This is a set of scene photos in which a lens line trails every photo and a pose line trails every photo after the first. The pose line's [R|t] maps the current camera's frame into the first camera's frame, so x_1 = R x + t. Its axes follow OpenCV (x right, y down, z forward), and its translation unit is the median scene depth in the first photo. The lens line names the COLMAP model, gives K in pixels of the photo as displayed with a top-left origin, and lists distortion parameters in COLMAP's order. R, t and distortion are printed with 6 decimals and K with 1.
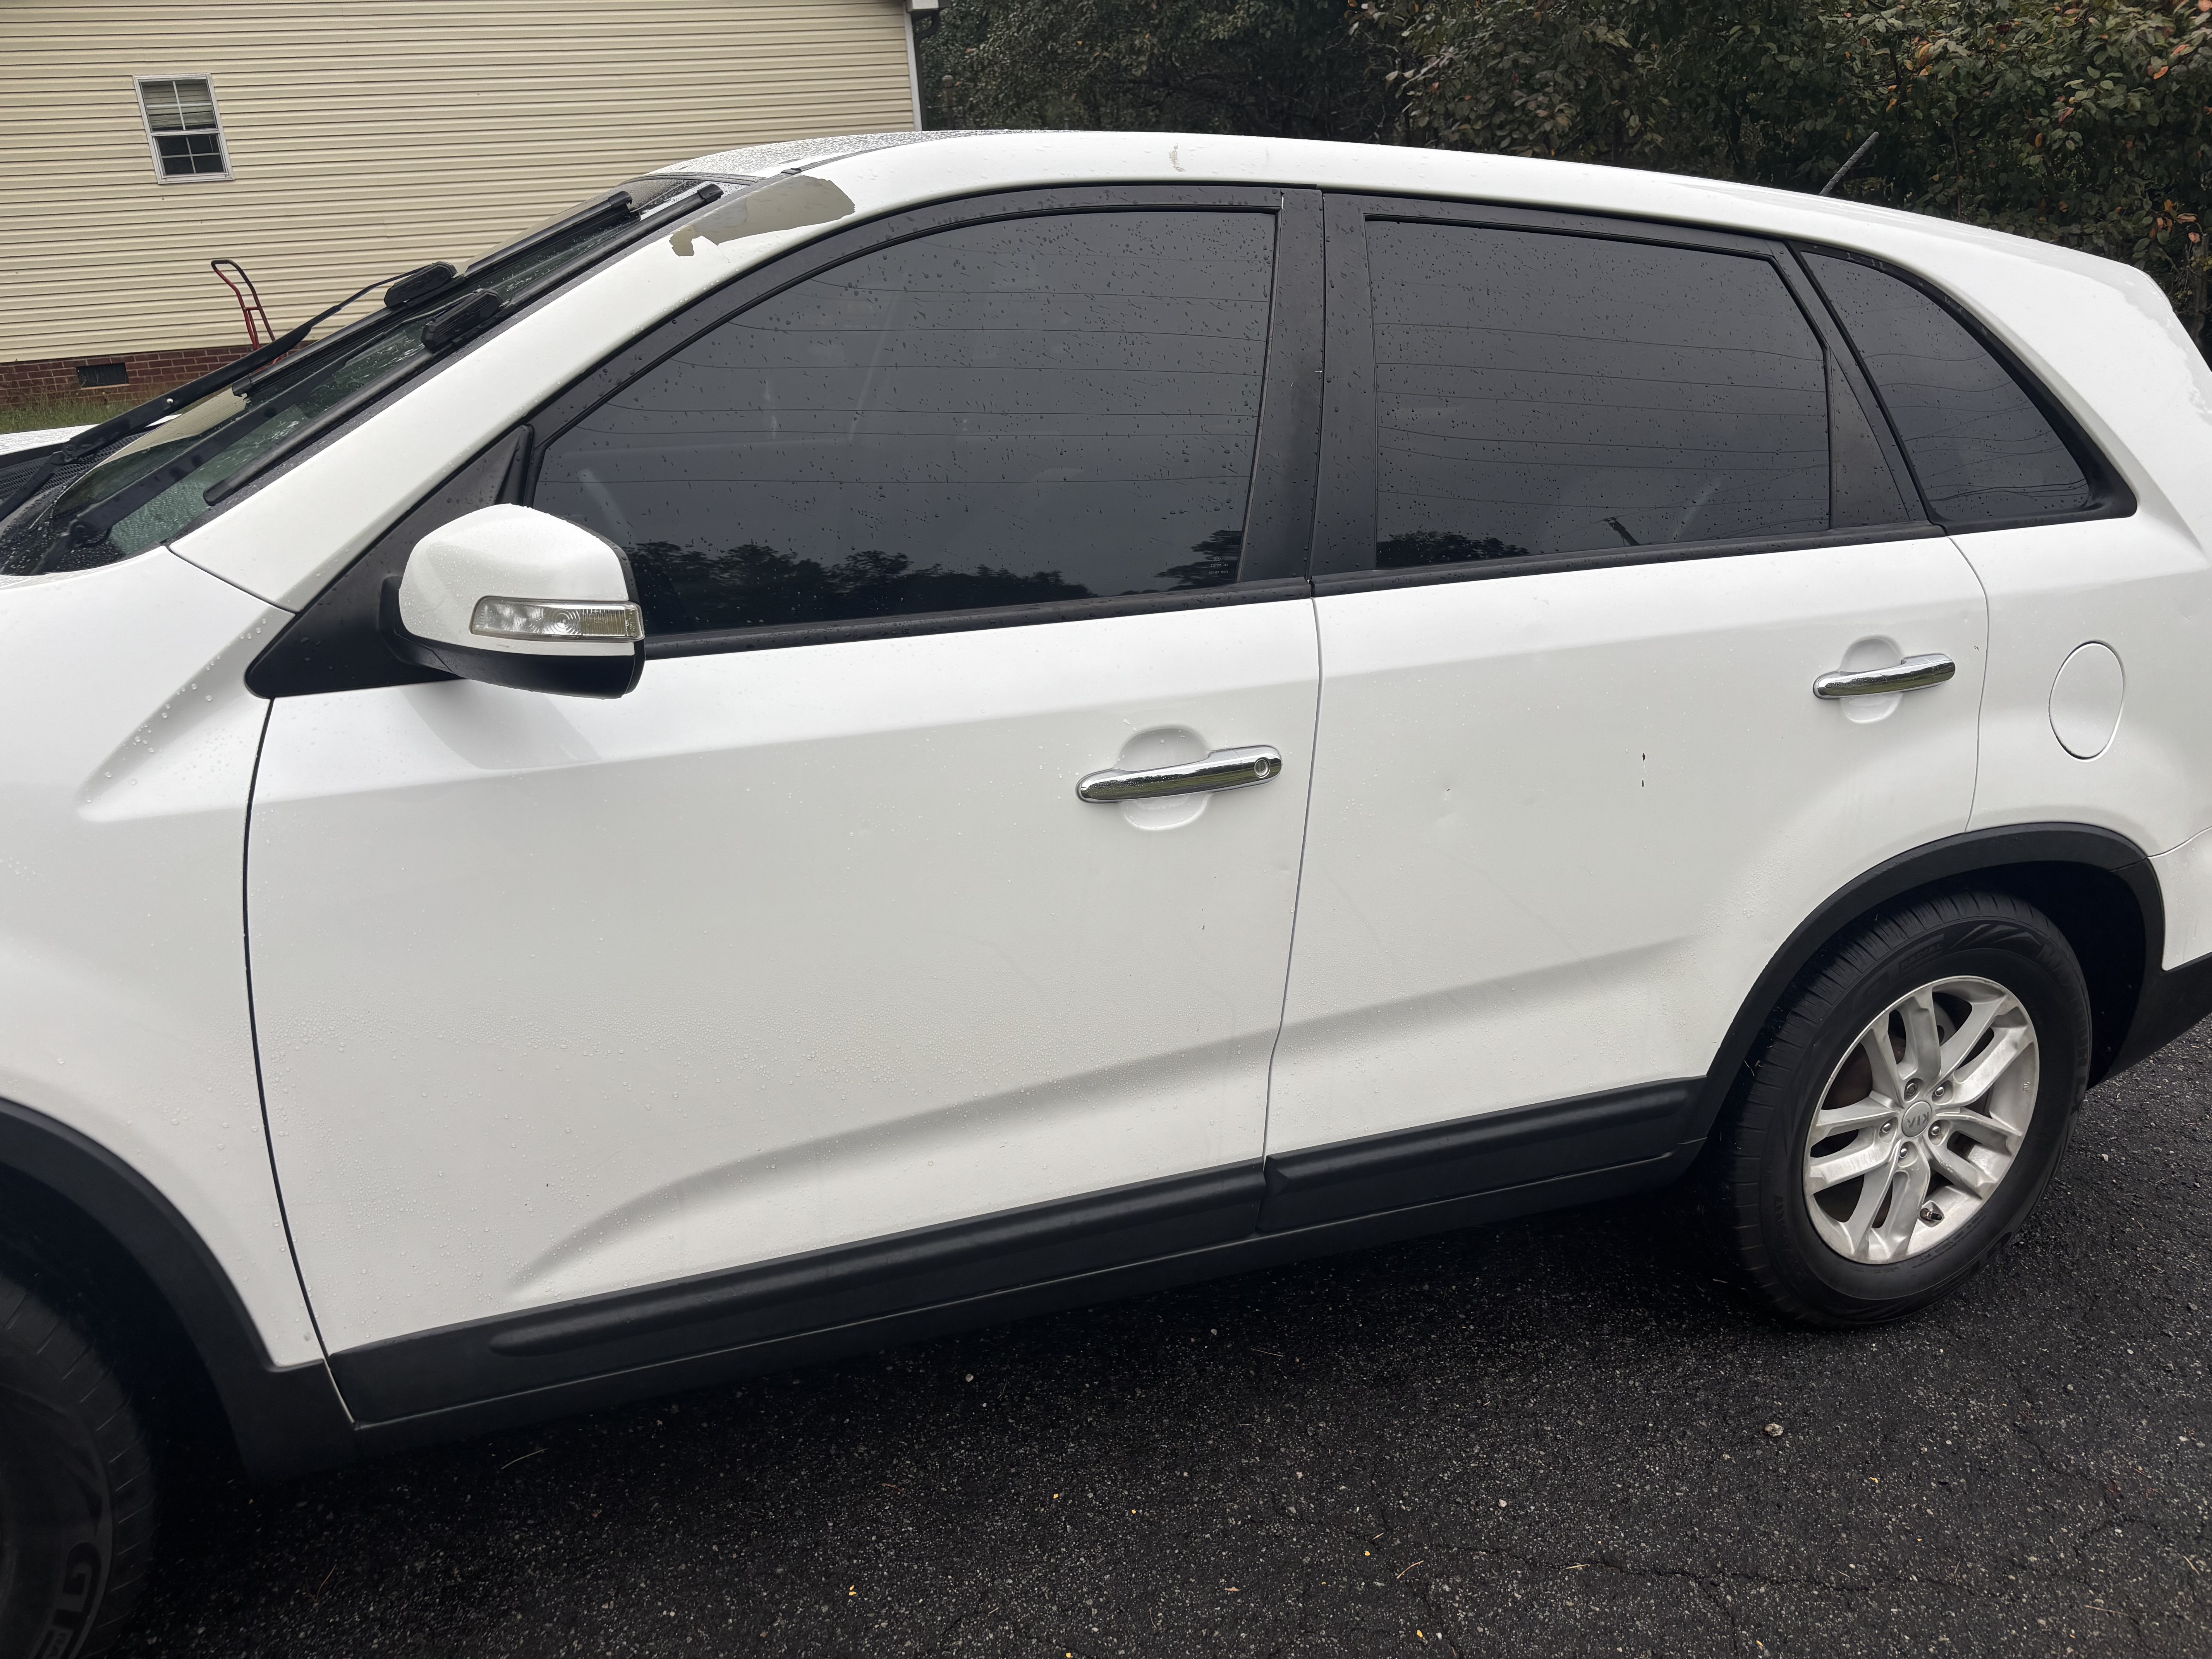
lens RADIAL K [[1625.2, 0, 1106.0], [0, 1625.2, 829.5], [0, 0, 1]] dist [0.048711, -0.066617]
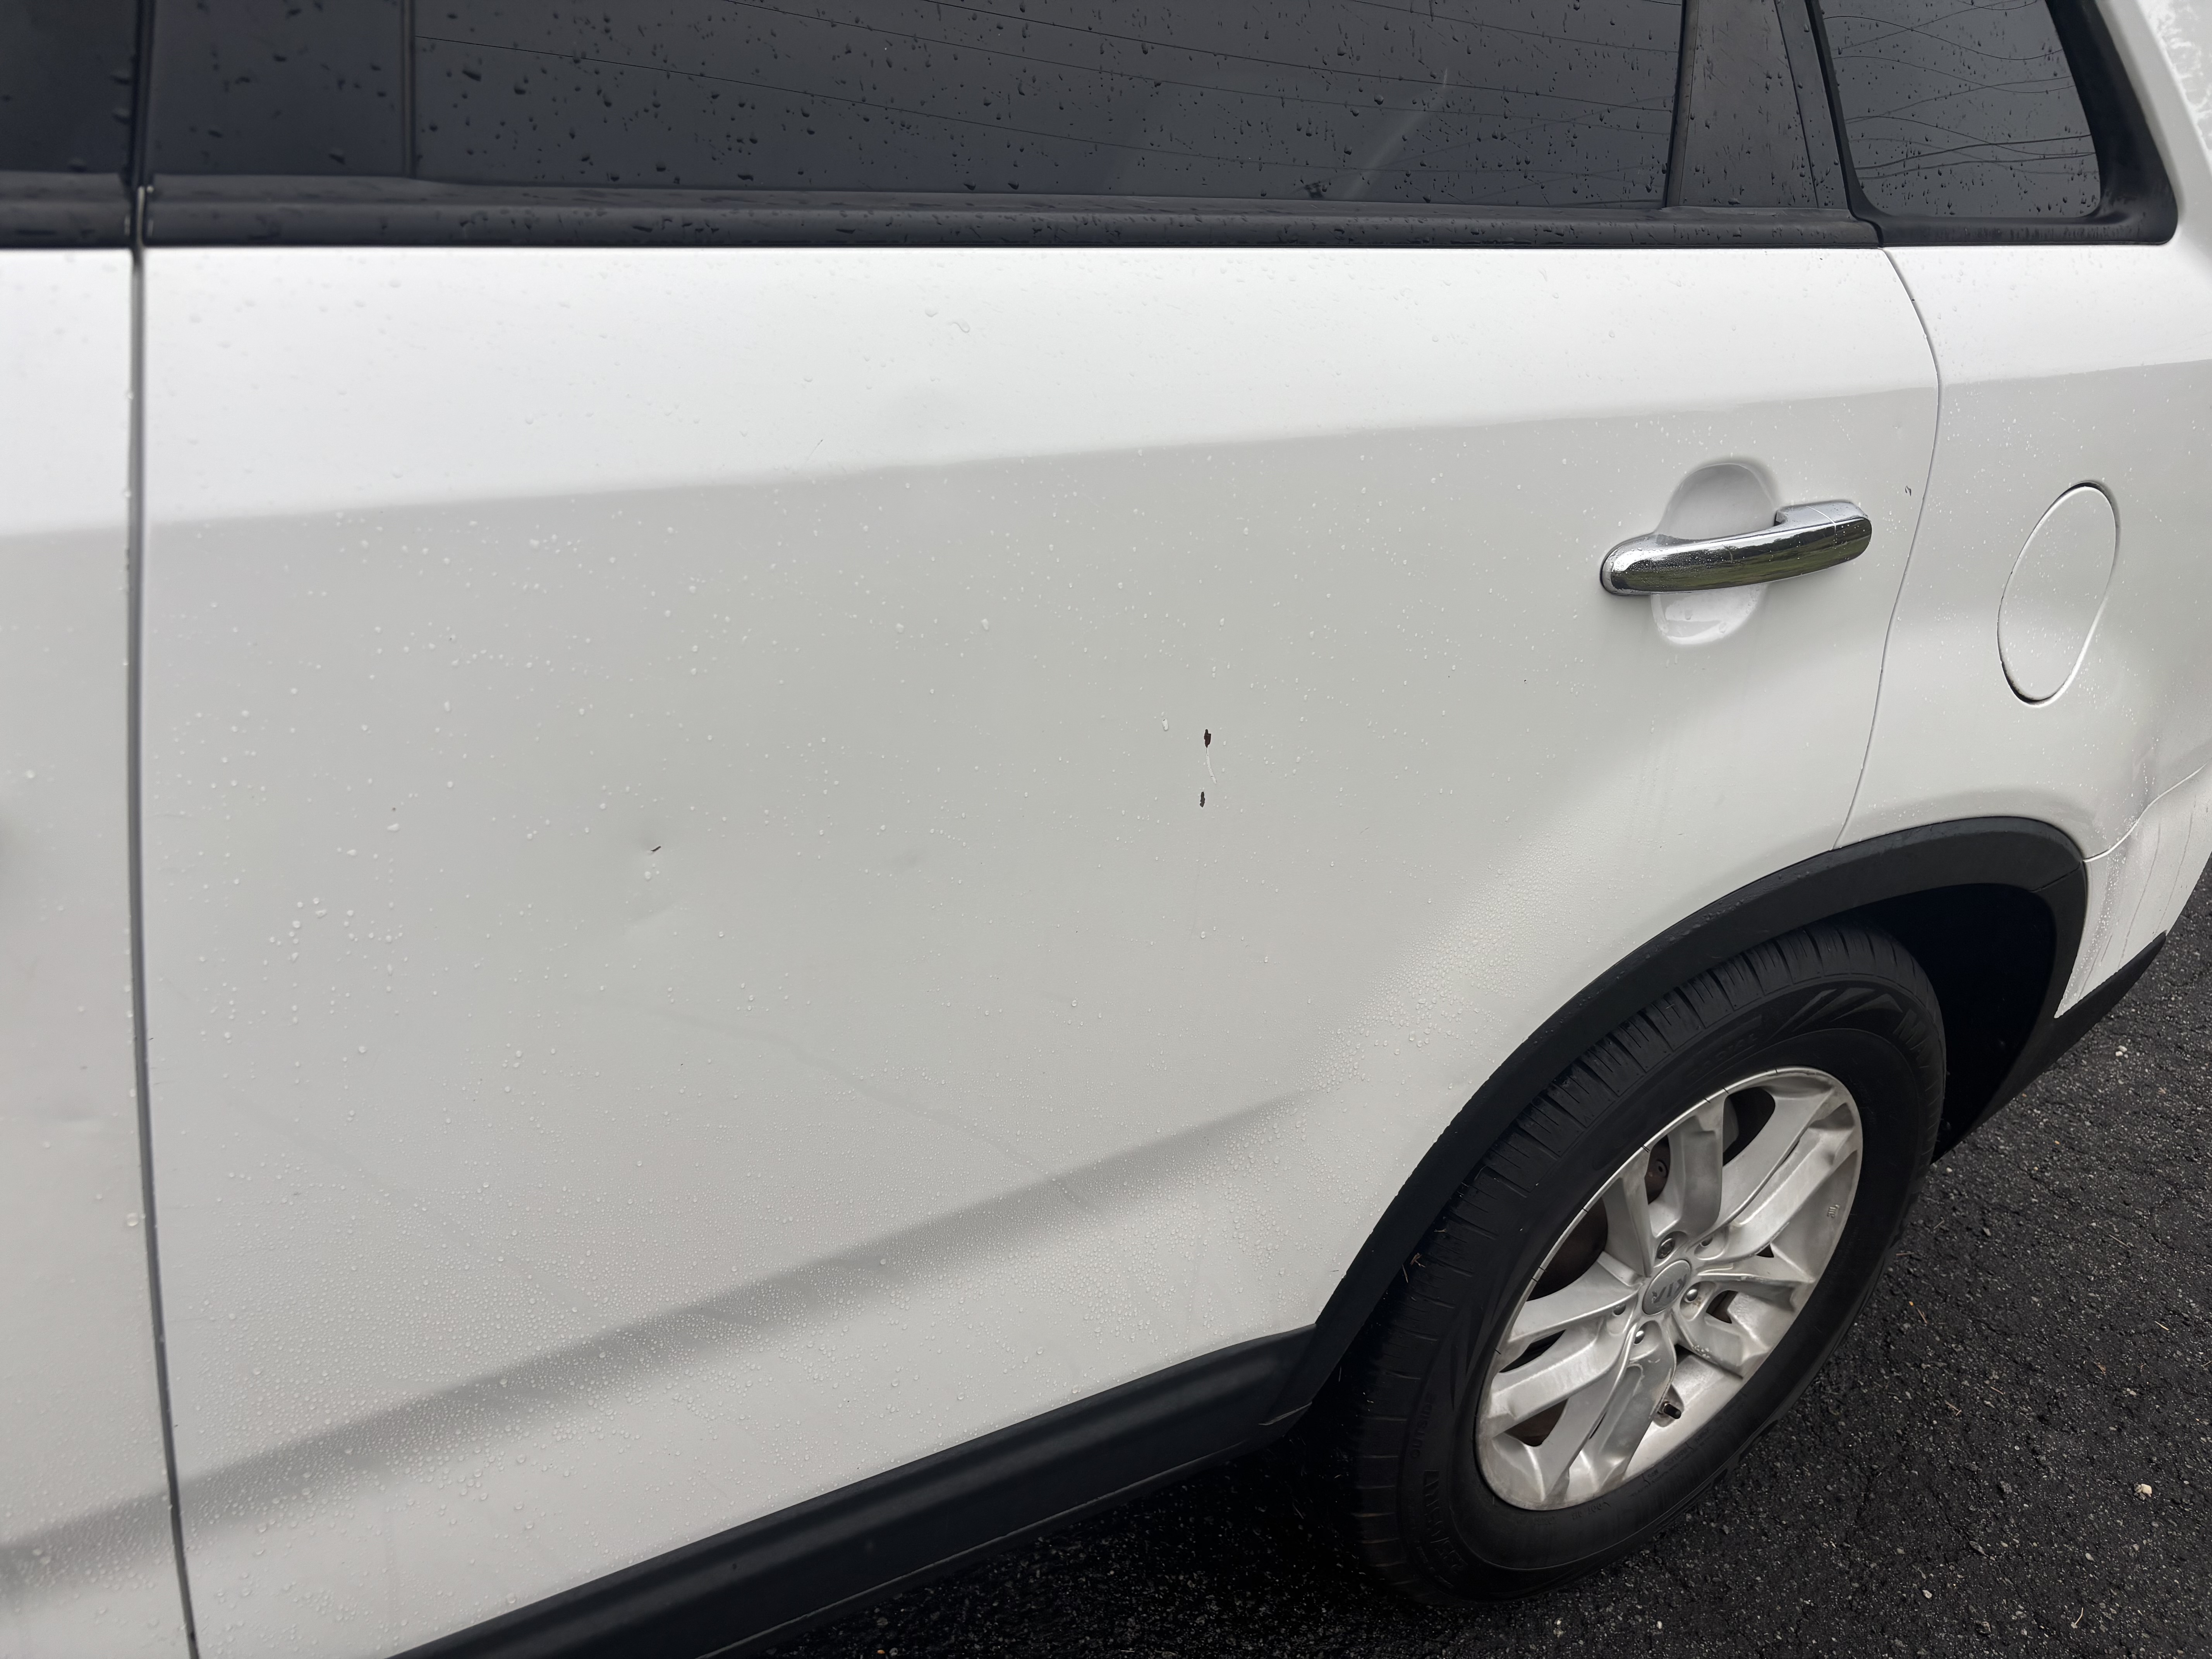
lens RADIAL K [[1769.8, 0, 1106.0], [0, 1769.8, 829.5], [0, 0, 1]] dist [-0.006031, -0.003225]
pose [[0.980373, 0.024312, 0.195647, 0.174852], [-0.055263, 0.986472, 0.154334, -0.070591], [-0.189248, -0.162117, 0.968454, 0.462007]]
